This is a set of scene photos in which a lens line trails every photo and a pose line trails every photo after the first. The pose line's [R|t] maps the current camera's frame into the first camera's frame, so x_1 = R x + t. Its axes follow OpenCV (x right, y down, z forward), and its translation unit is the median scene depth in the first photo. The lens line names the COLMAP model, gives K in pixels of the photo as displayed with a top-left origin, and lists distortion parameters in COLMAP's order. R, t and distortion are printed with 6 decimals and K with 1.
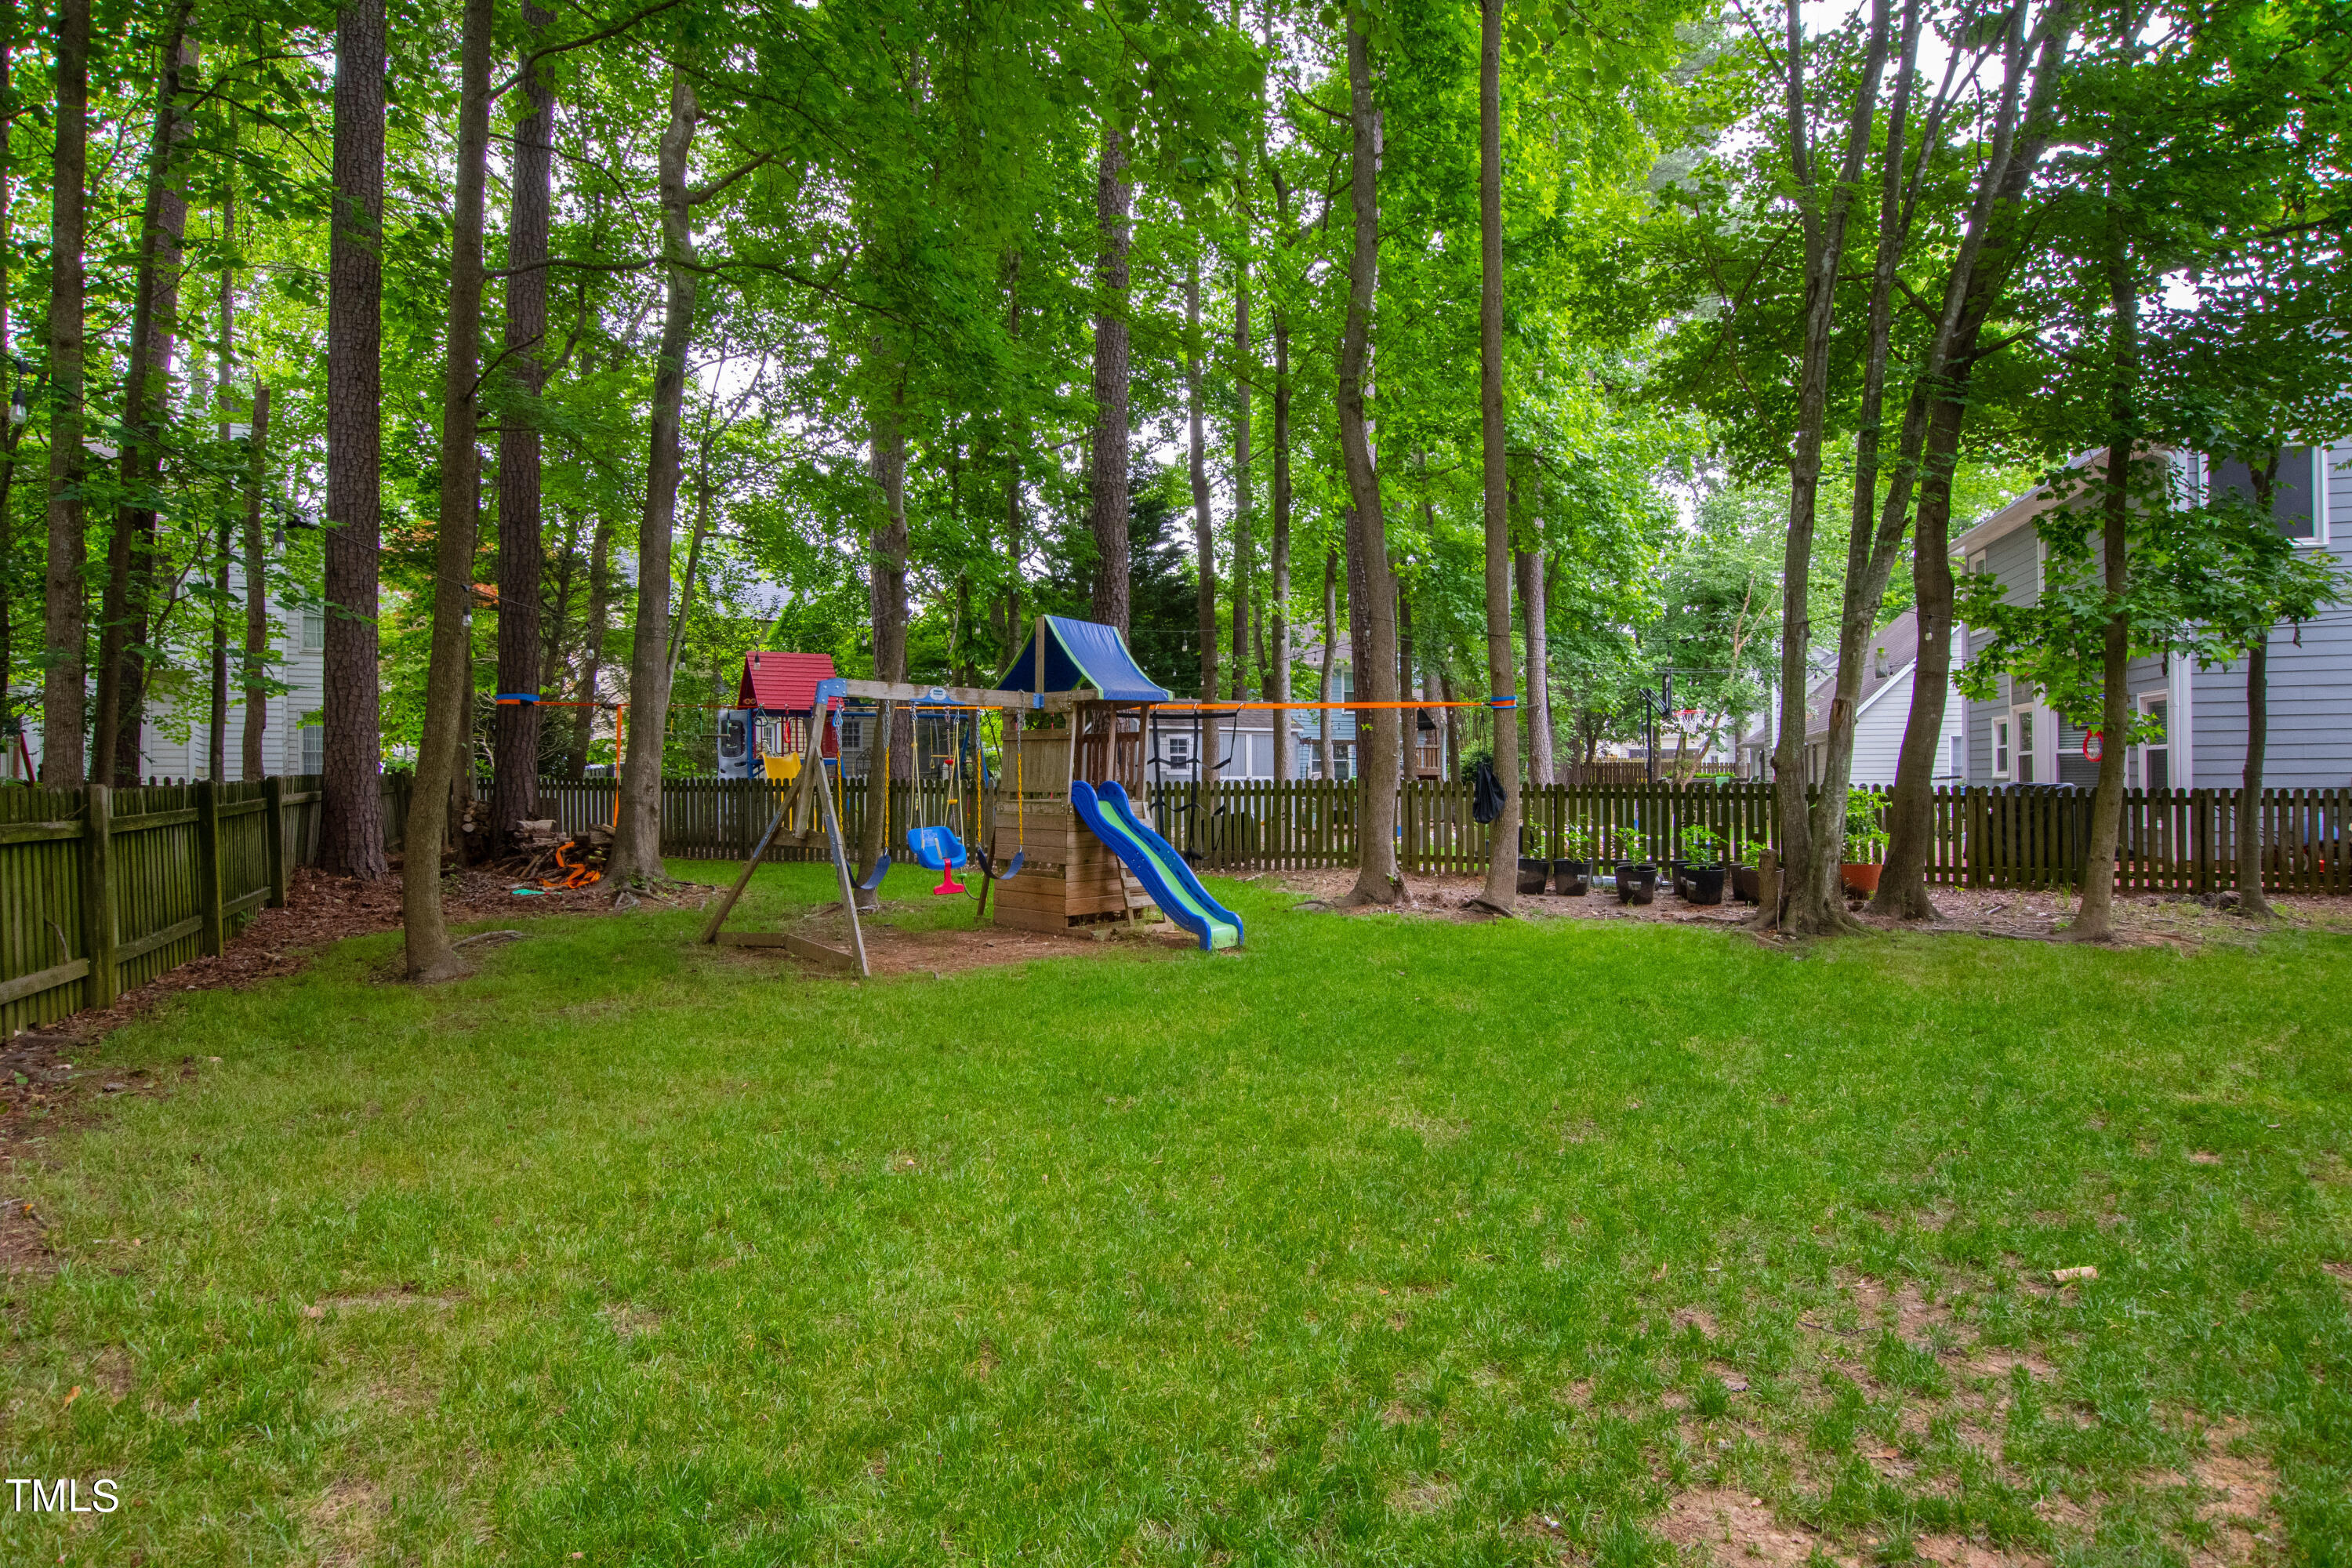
lens RADIAL K [[1341.2, 0, 1176.0], [0, 1341.2, 784.0], [0, 0, 1]] dist [-0.011060, -0.002205]
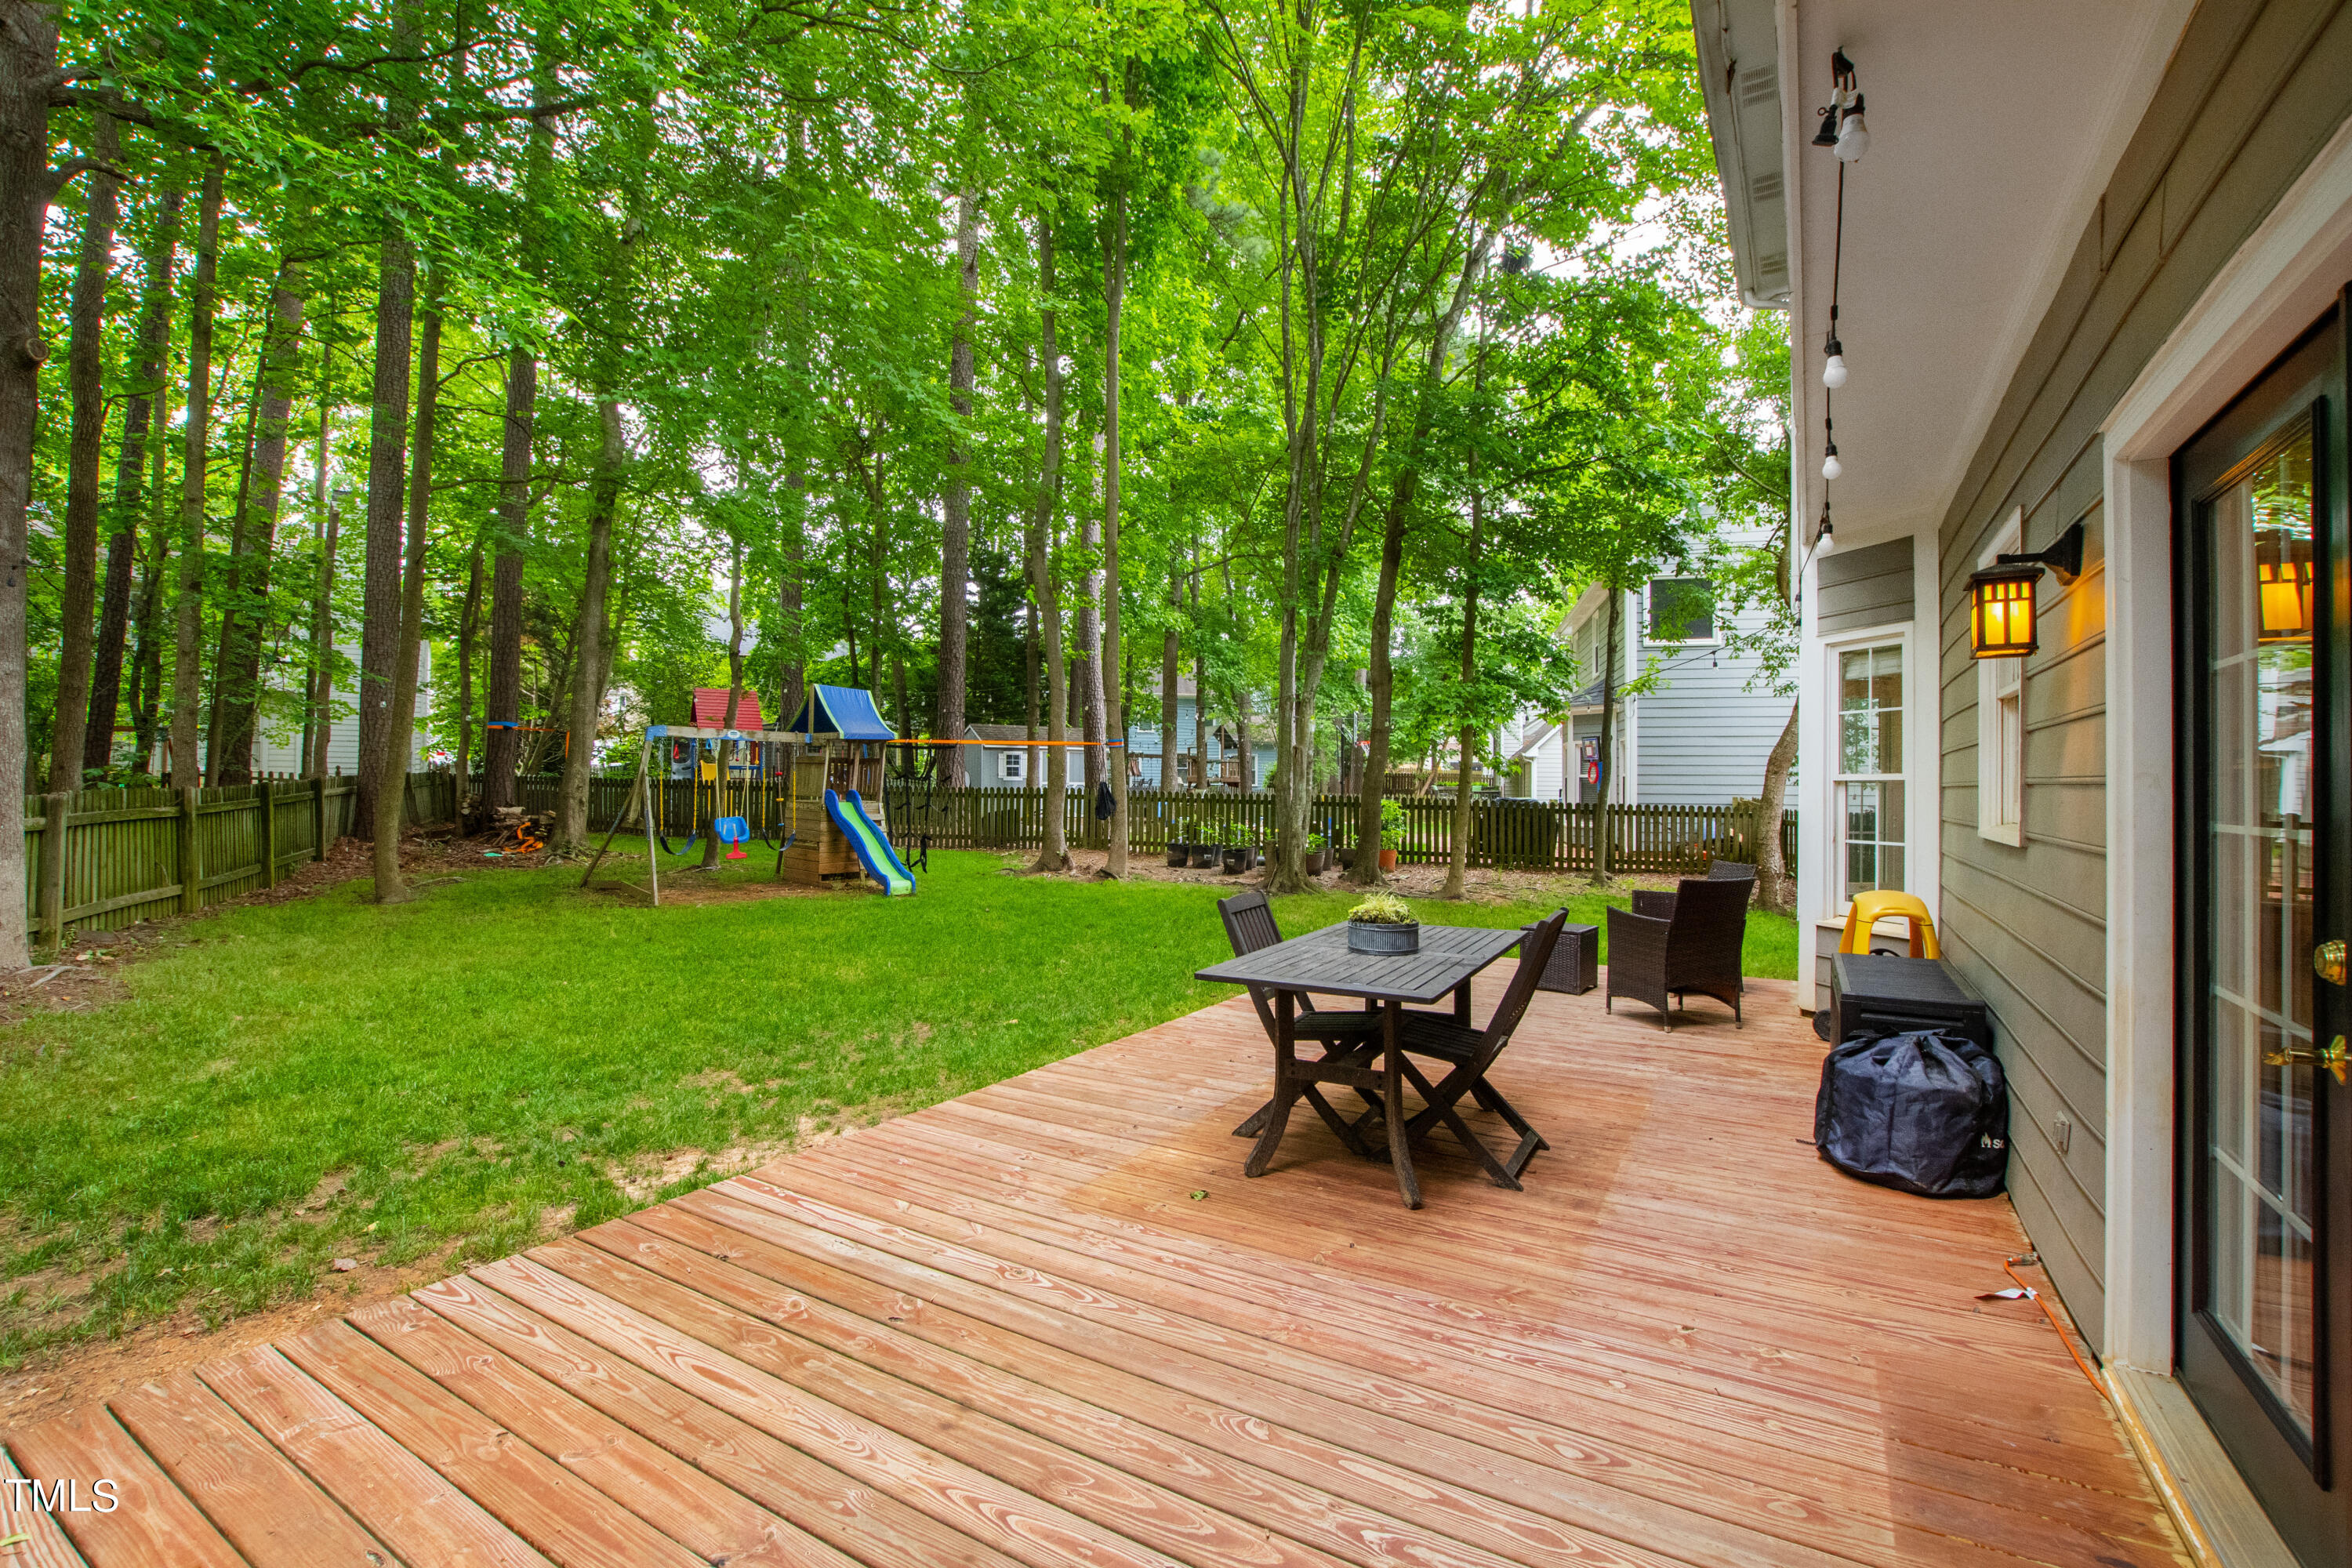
lens RADIAL K [[1072.8, 0, 1176.0], [0, 1072.8, 784.0], [0, 0, 1]] dist [-0.031418, 0.000464]
pose [[0.998924, 0.016955, 0.043156, 0.200661], [-0.017013, 0.999855, 0.000968, -0.012011], [-0.043133, -0.001701, 0.999068, -0.201010]]
